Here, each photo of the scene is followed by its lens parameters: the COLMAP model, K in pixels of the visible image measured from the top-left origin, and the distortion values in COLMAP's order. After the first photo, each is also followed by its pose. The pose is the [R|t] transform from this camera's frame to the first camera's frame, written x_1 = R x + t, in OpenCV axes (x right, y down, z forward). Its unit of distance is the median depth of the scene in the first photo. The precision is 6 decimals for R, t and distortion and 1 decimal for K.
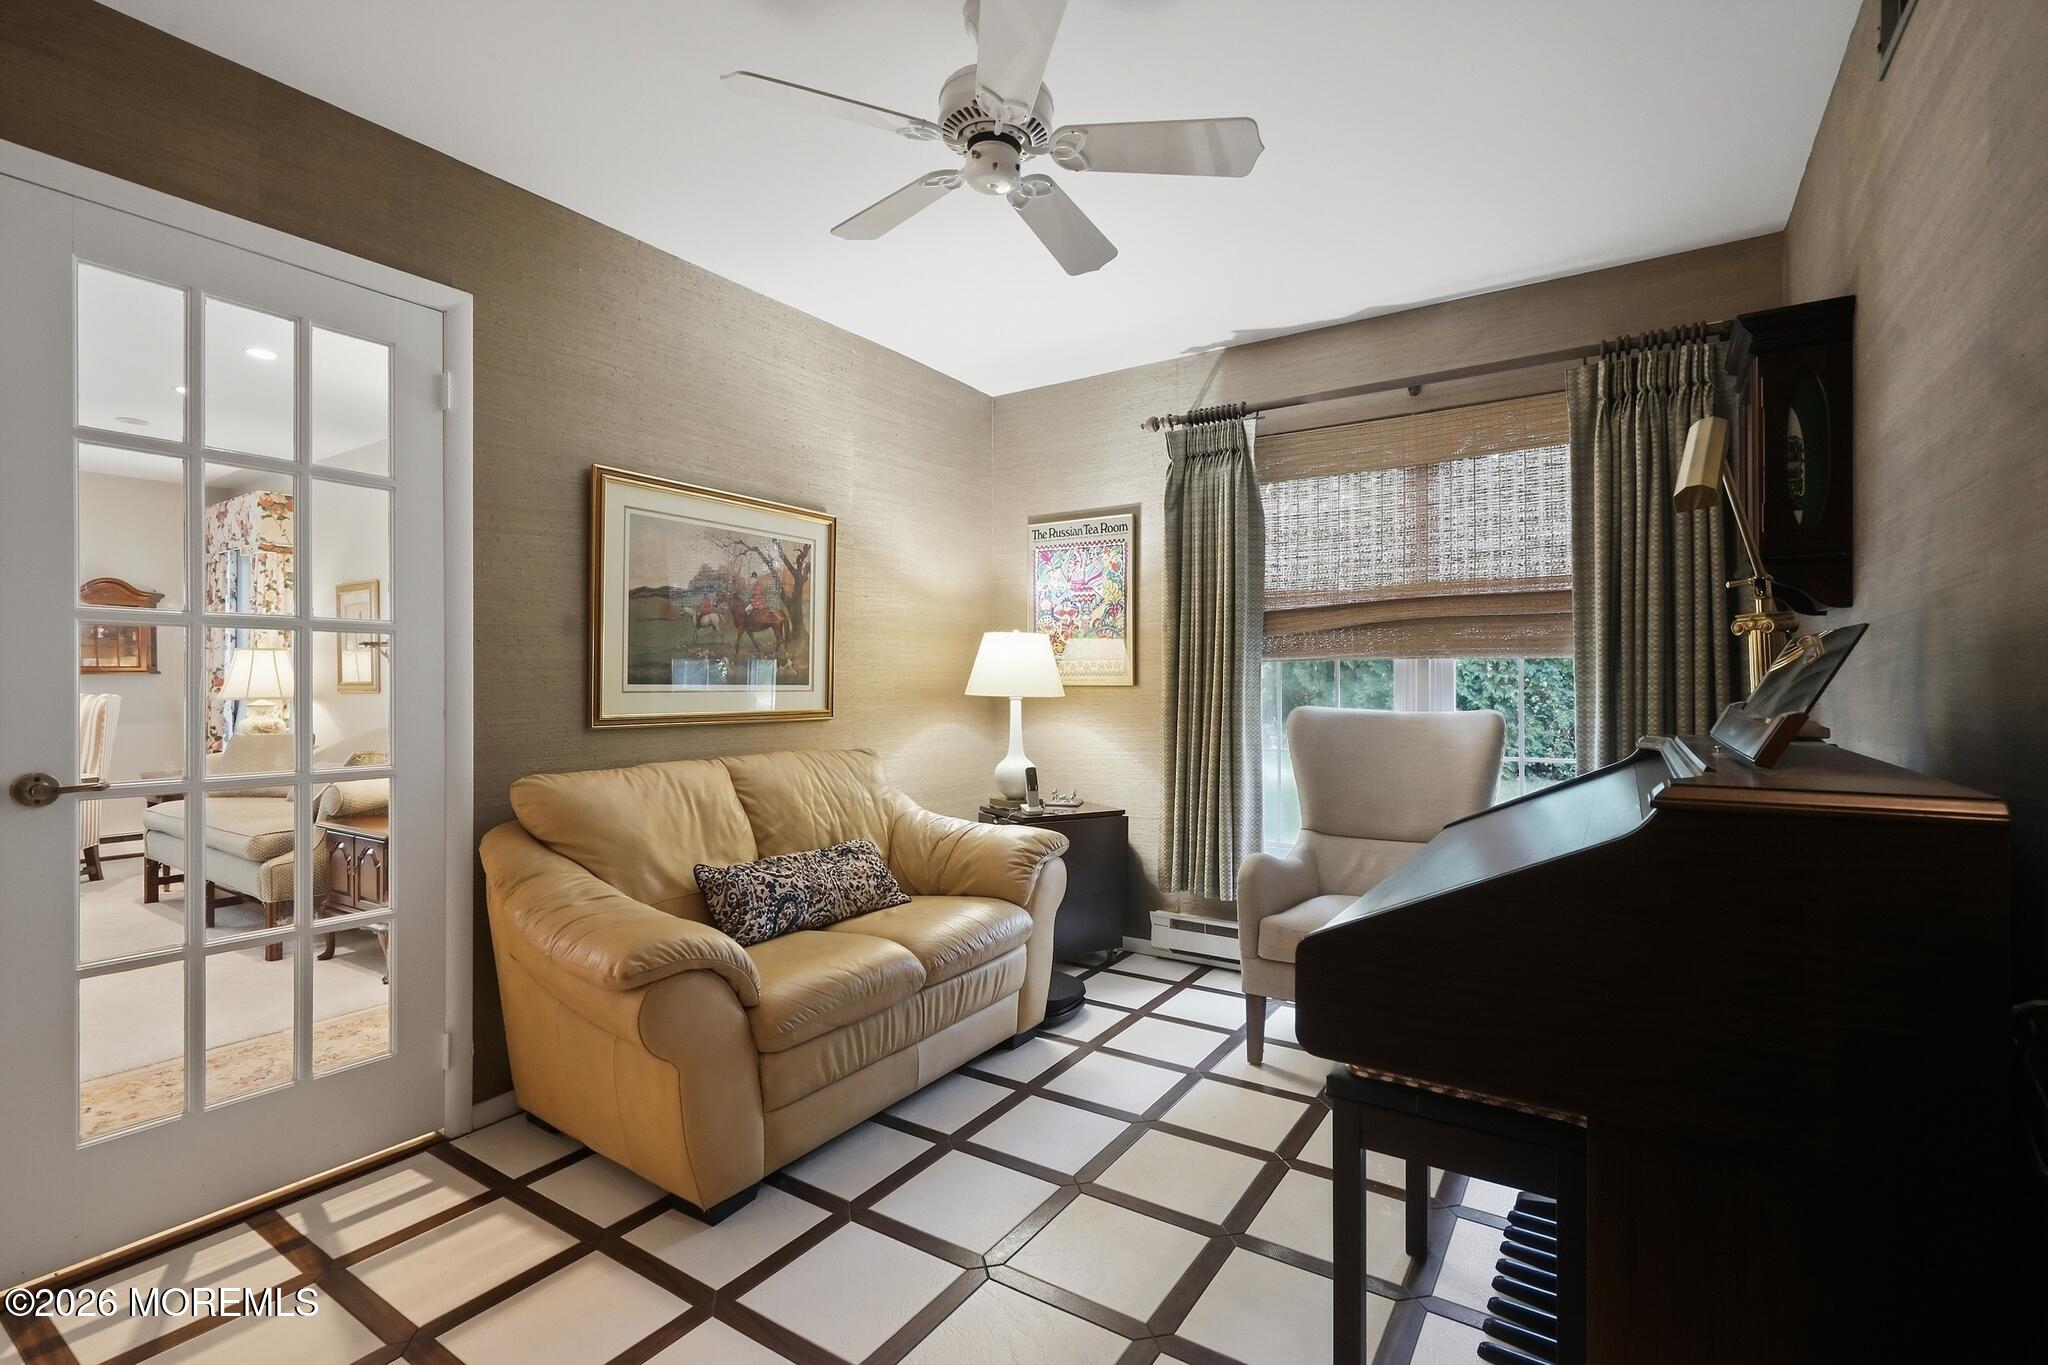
lens RADIAL K [[940.9, 0, 1022.2], [0, 940.9, 679.4], [0, 0, 1]] dist [0.000304, 0.001061]
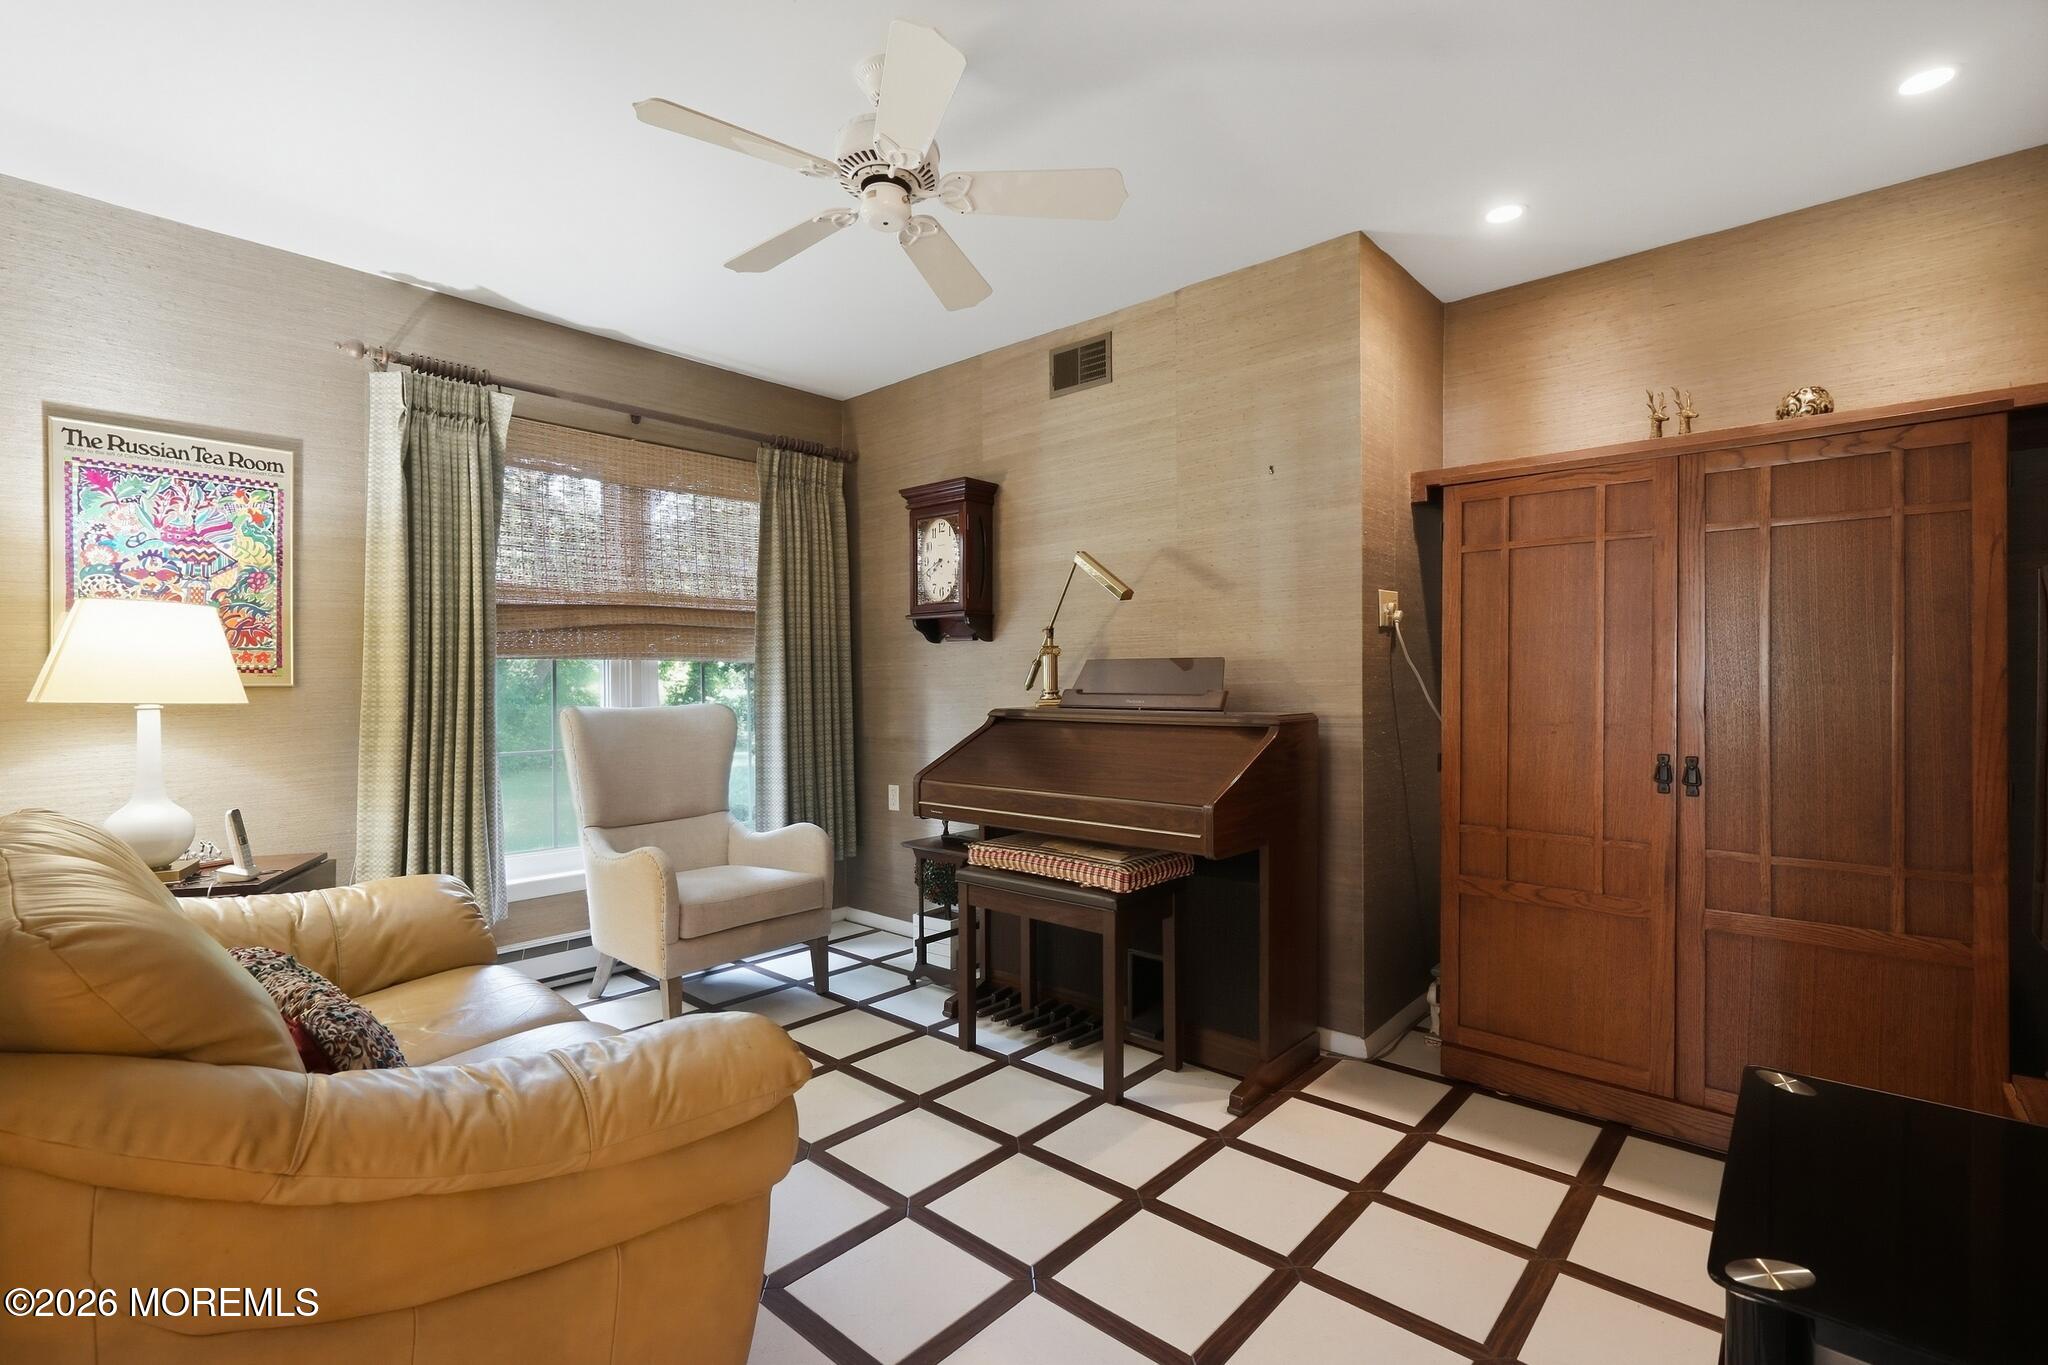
lens RADIAL K [[940.9, 0, 1025.9], [0, 940.9, 684.5], [0, 0, 1]] dist [0.000304, 0.001061]
pose [[0.140910, -0.000019, 0.990022, -0.552570], [0.005855, 0.999983, -0.000815, 0.009662], [-0.990005, 0.005911, 0.140907, 0.344530]]
